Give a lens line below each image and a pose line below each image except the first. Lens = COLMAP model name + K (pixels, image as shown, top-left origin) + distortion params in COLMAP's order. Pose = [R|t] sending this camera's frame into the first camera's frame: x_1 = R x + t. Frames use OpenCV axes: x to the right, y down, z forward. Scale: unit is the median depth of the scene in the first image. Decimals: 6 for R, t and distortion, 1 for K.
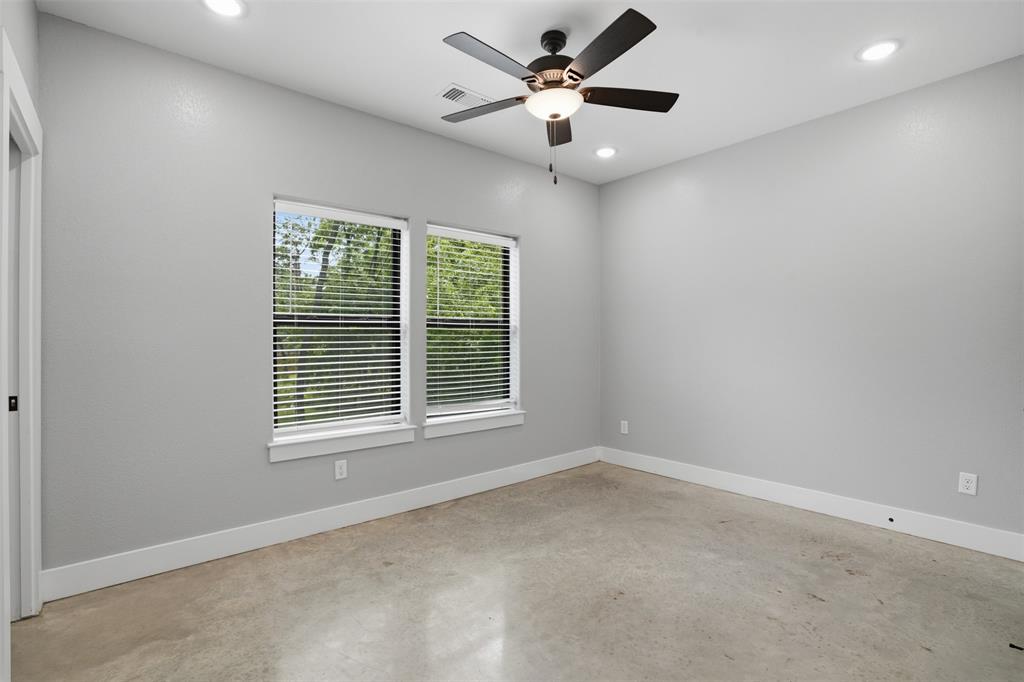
lens RADIAL K [[477.3, 0, 522.2], [0, 477.3, 339.8], [0, 0, 1]] dist [-0.026704, 0.000848]
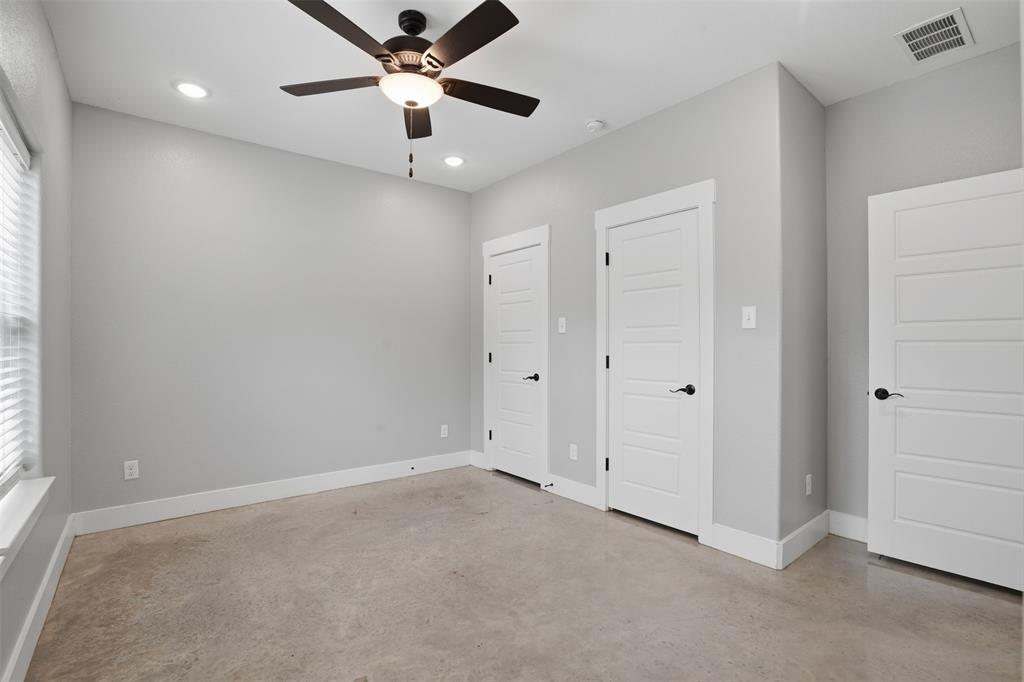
lens RADIAL K [[477.3, 0, 513.2], [0, 477.3, 348.0], [0, 0, 1]] dist [-0.026704, 0.000848]
pose [[0.022657, 0.001477, 0.999742, -0.644888], [-0.003127, 0.999994, -0.001407, 0.006627], [-0.999738, -0.003094, 0.022662, 0.598497]]
